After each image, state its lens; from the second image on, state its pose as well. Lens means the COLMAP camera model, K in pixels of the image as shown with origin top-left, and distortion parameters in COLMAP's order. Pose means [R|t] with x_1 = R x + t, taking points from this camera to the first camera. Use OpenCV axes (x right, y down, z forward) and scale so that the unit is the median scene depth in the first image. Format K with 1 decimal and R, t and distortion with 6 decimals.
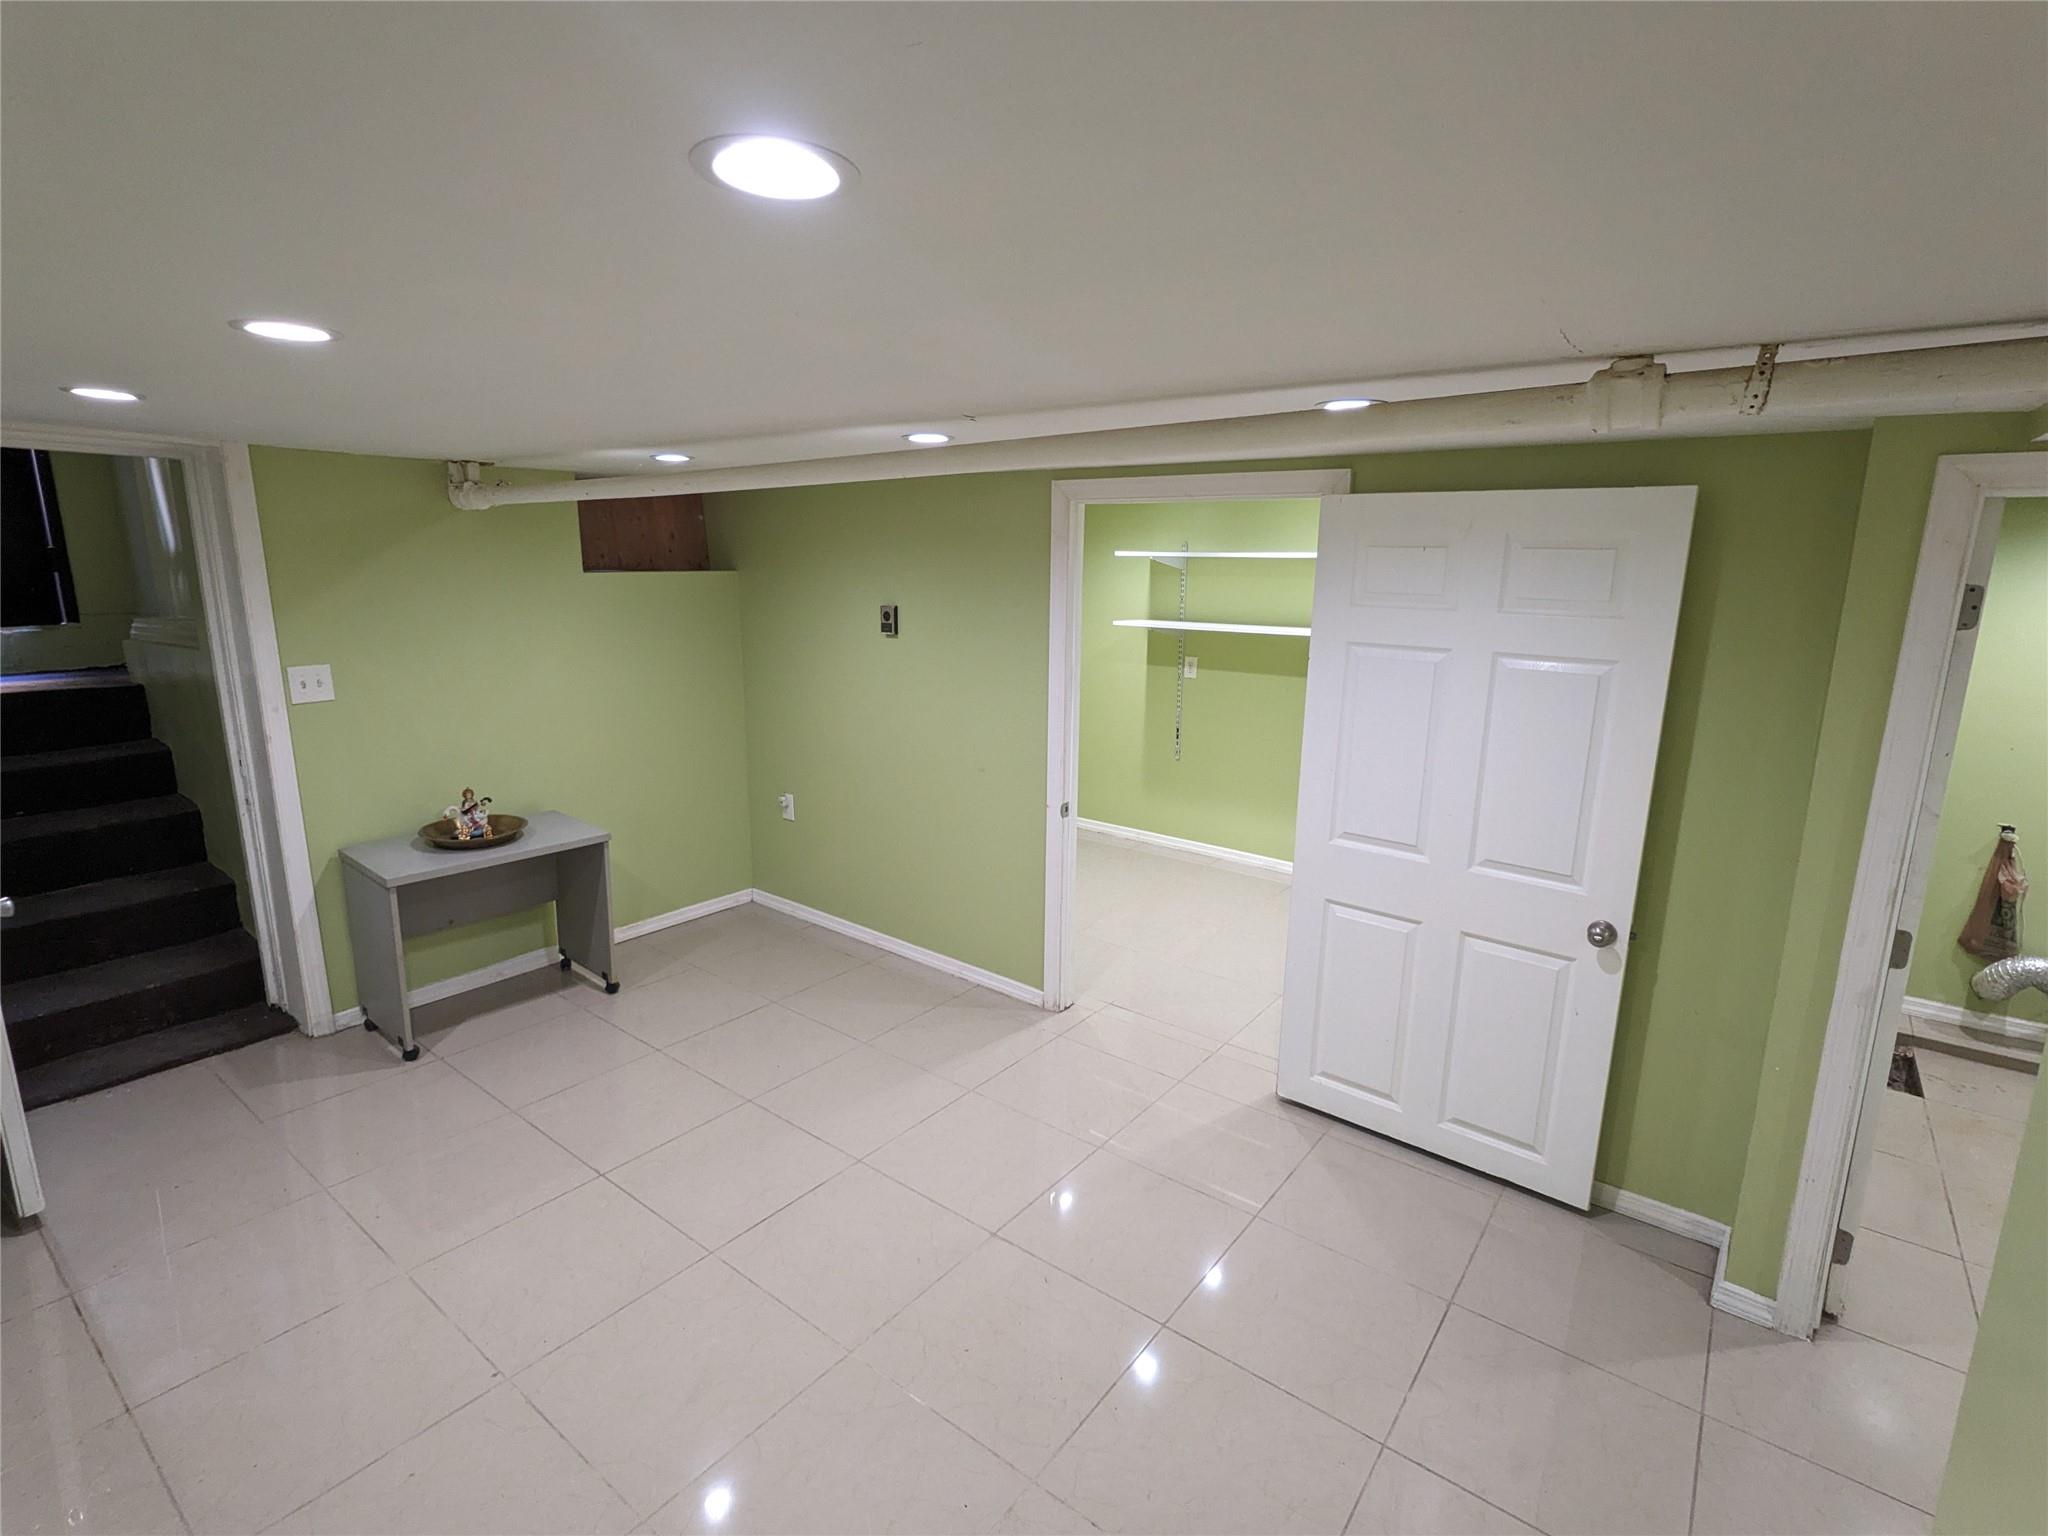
lens RADIAL K [[987.7, 0, 1018.3], [0, 987.7, 756.4], [0, 0, 1]] dist [0.002344, 0.000121]
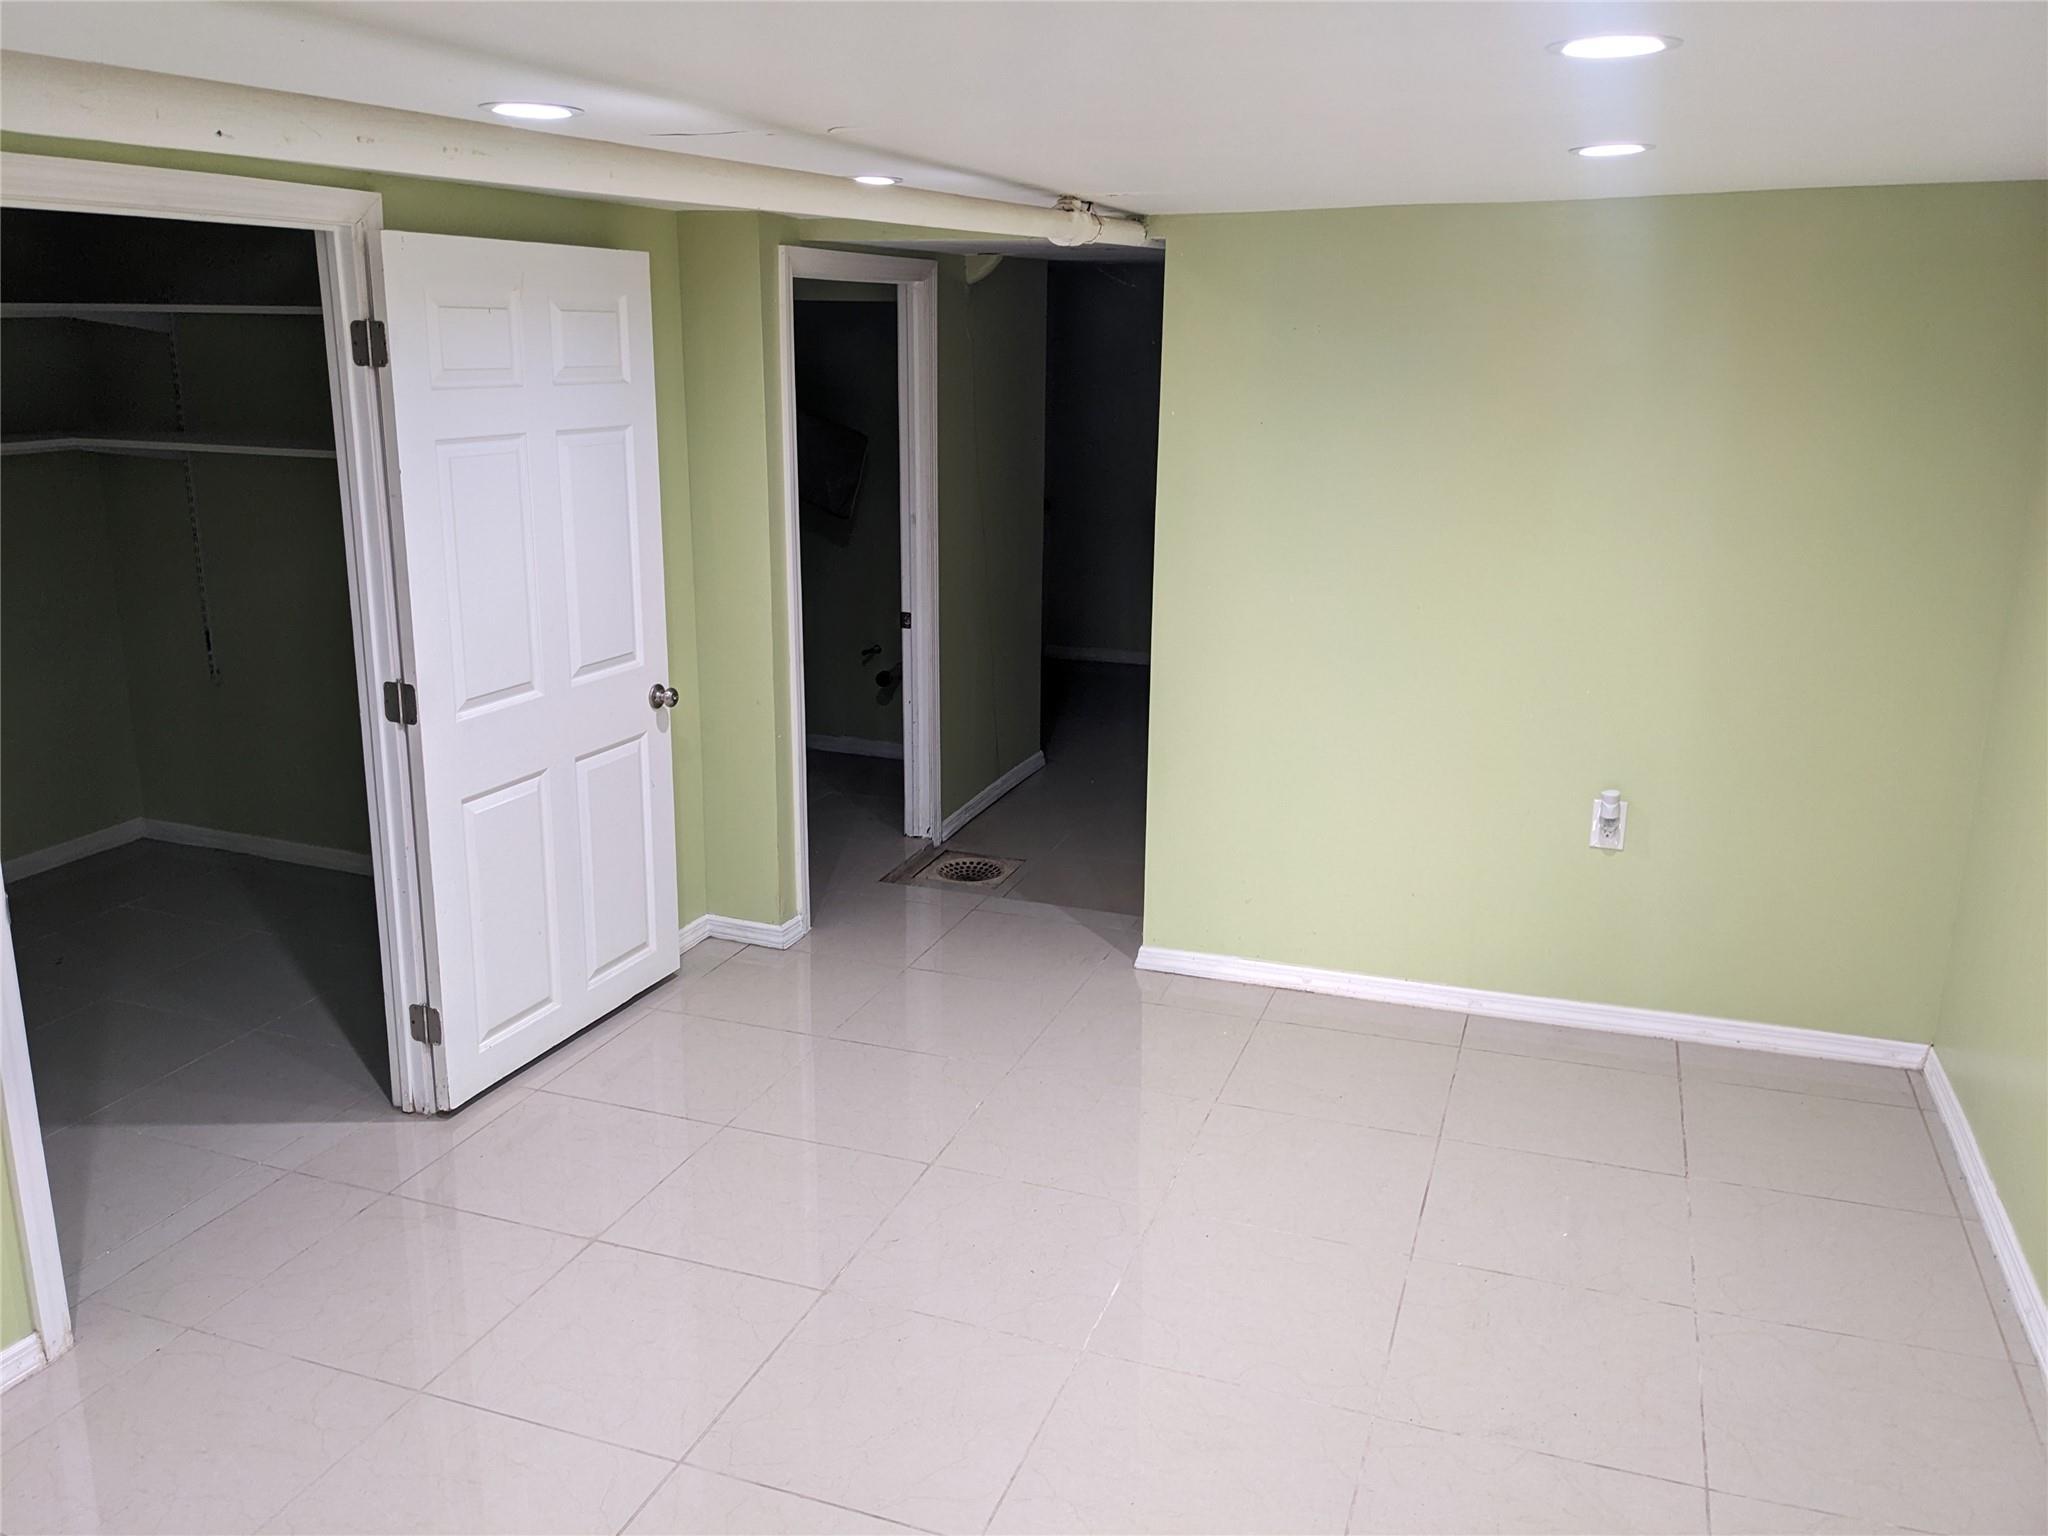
lens RADIAL K [[1610.0, 0, 1017.1], [0, 1610.0, 767.9], [0, 0, 1]] dist [0.066232, 0.003059]
pose [[-0.296687, -0.270446, 0.915880, -1.016262], [0.188866, 0.923502, 0.333877, -0.226127], [-0.936113, 0.272035, -0.222913, 0.985098]]
